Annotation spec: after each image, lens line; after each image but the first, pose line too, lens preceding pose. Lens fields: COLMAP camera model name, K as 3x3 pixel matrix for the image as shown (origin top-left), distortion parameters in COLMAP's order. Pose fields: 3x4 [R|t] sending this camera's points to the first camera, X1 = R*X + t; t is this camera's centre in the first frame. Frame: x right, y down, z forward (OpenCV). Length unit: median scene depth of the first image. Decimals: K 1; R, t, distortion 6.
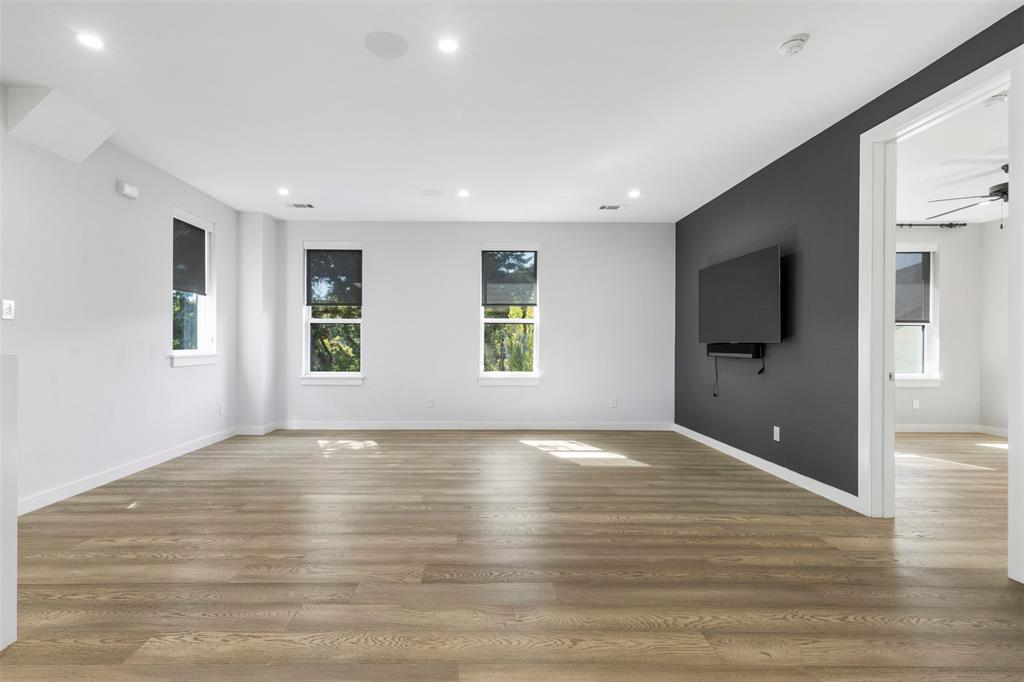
lens RADIAL K [[487.1, 0, 492.3], [0, 487.1, 346.6], [0, 0, 1]] dist [0.009398, -0.000573]
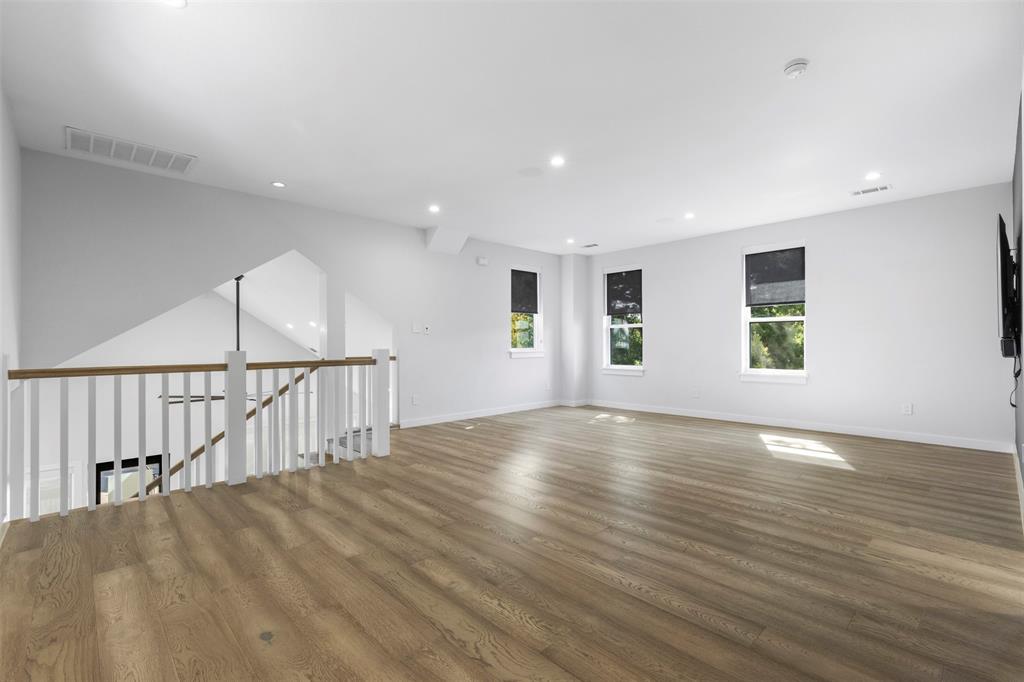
lens RADIAL K [[464.1, 0, 511.8], [0, 464.1, 343.8], [0, 0, 1]] dist [0.003684, 0.000026]
pose [[0.684964, -0.008890, -0.728523, 0.513733], [0.005586, 0.999960, -0.006949, 0.002971], [0.728556, 0.000690, 0.684986, -0.098069]]
